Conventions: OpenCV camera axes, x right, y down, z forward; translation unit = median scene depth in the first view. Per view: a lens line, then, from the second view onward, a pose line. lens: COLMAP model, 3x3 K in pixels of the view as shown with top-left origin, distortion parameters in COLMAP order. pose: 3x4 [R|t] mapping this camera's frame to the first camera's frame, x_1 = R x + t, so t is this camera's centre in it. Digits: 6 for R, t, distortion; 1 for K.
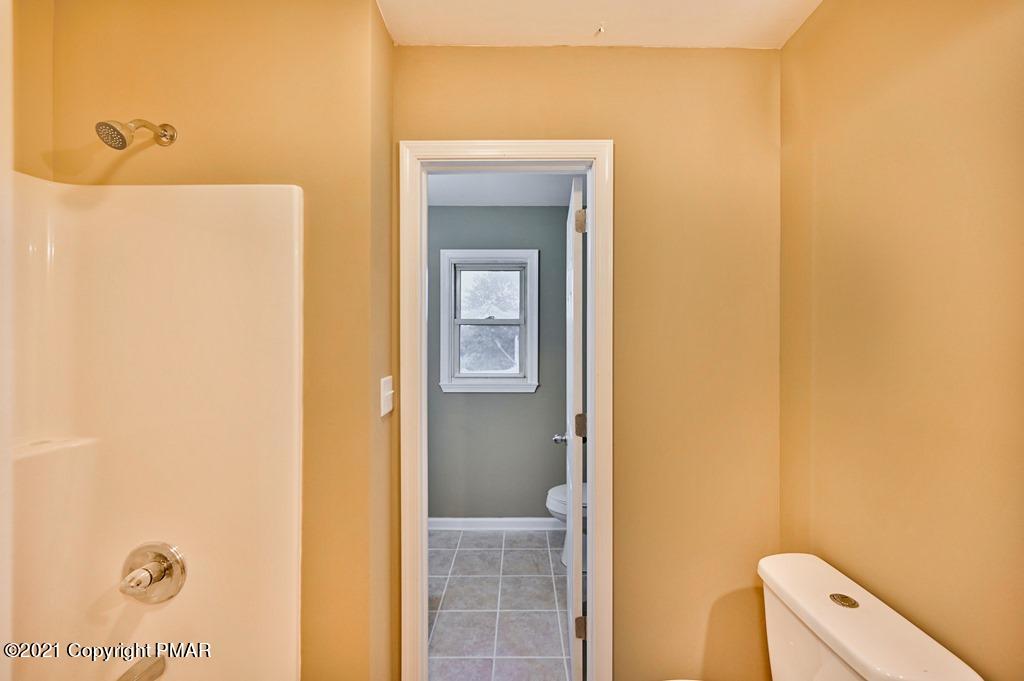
lens RADIAL K [[405.8, 0, 517.5], [0, 405.8, 341.0], [0, 0, 1]] dist [0.000926, 0.000582]
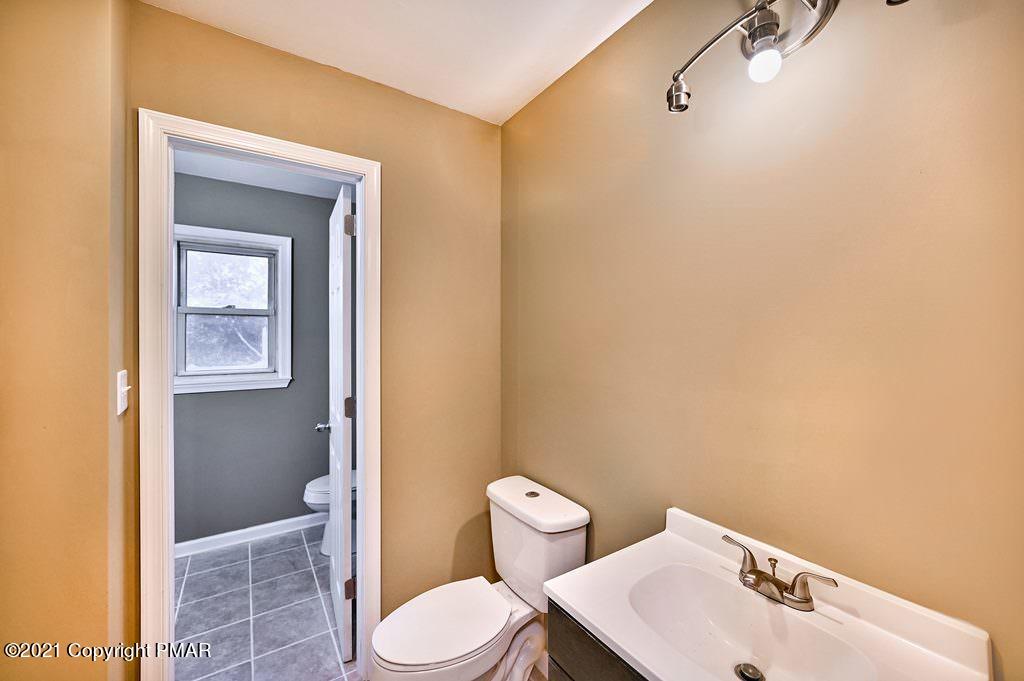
lens RADIAL K [[405.8, 0, 517.5], [0, 405.8, 341.0], [0, 0, 1]] dist [0.000926, 0.000582]
pose [[0.828883, -0.008784, 0.559352, -0.051119], [0.000307, 0.999884, 0.015248, 0.005072], [-0.559421, -0.012467, 0.828790, -0.109269]]
